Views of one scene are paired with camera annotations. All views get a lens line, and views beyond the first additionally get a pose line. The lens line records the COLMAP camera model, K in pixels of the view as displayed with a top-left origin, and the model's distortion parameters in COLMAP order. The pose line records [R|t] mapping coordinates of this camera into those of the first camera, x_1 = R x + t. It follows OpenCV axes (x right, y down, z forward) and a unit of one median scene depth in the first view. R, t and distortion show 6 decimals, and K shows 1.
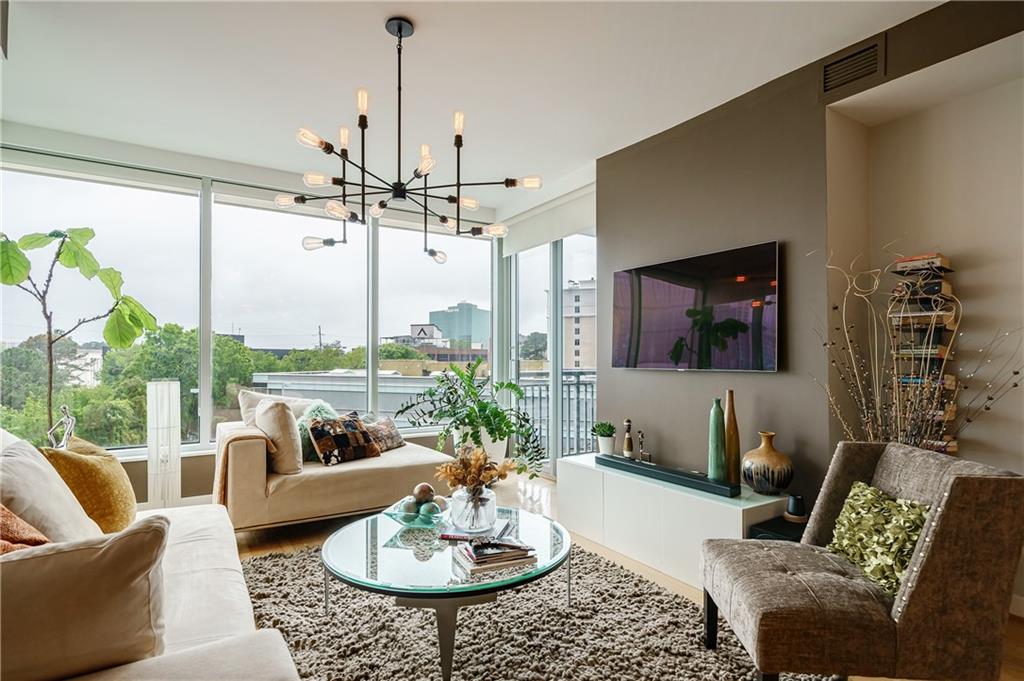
lens RADIAL K [[528.0, 0, 505.5], [0, 528.0, 350.6], [0, 0, 1]] dist [0.000199, -0.000061]
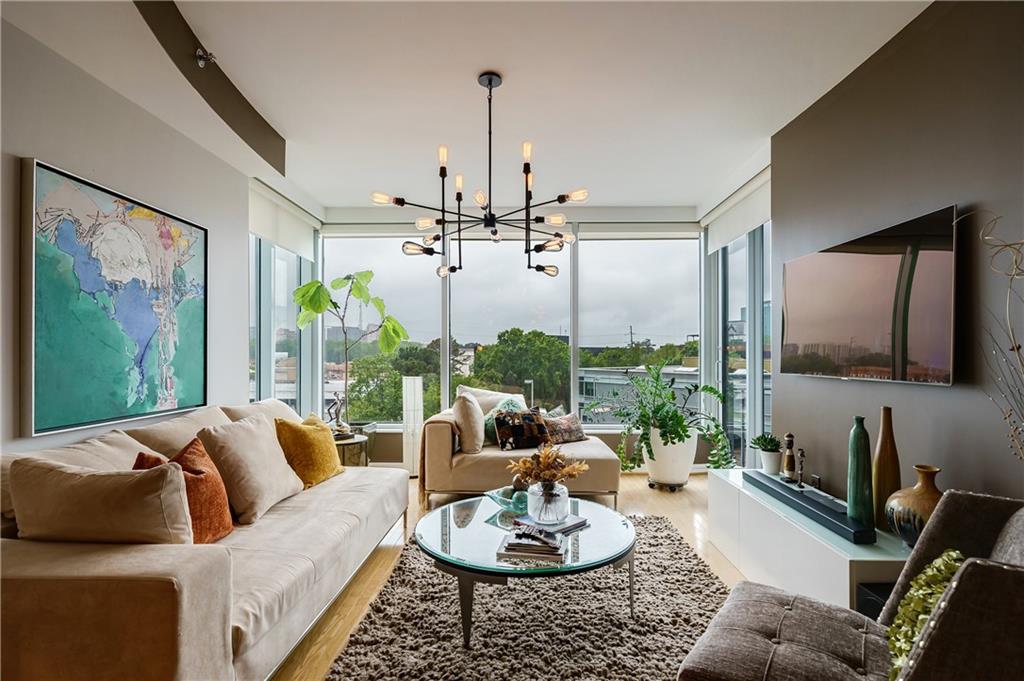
lens RADIAL K [[494.7, 0, 509.3], [0, 494.7, 350.9], [0, 0, 1]] dist [-0.004051, 0.002450]
pose [[0.833049, -0.004004, -0.553185, 0.322943], [0.007258, 0.999967, 0.003692, -0.012811], [0.553152, -0.007090, 0.833050, 0.080289]]
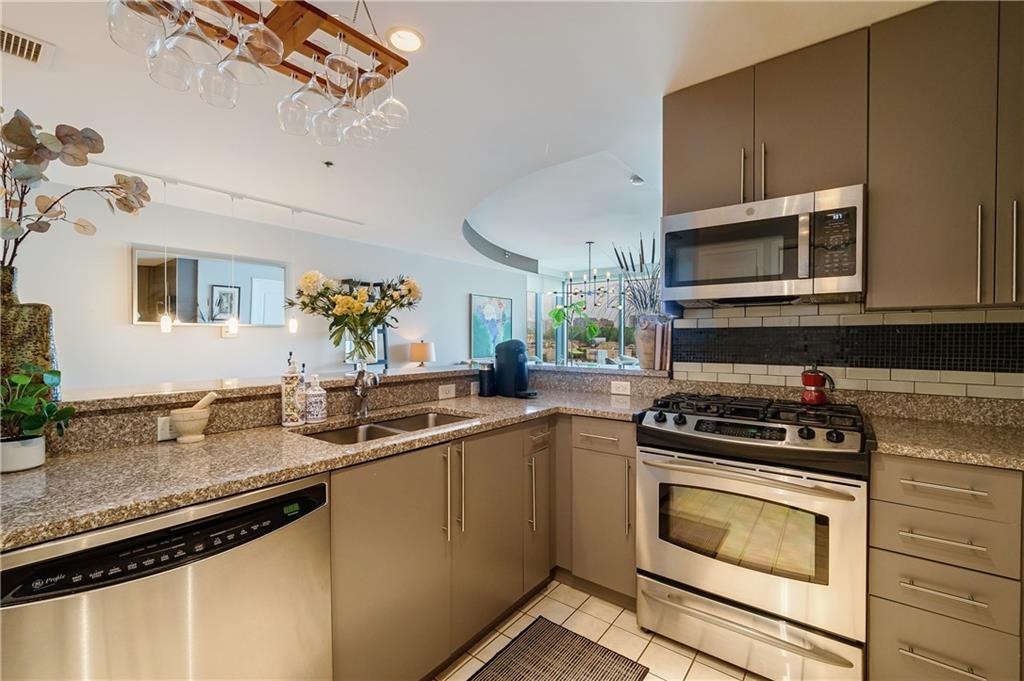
lens RADIAL K [[434.1, 0, 510.0], [0, 434.1, 343.9], [0, 0, 1]] dist [-0.005634, 0.000442]
pose [[0.336005, 0.011769, -0.941787, 1.631257], [0.008556, 0.999843, 0.015547, -0.019712], [0.941821, -0.013282, 0.335852, -0.295492]]
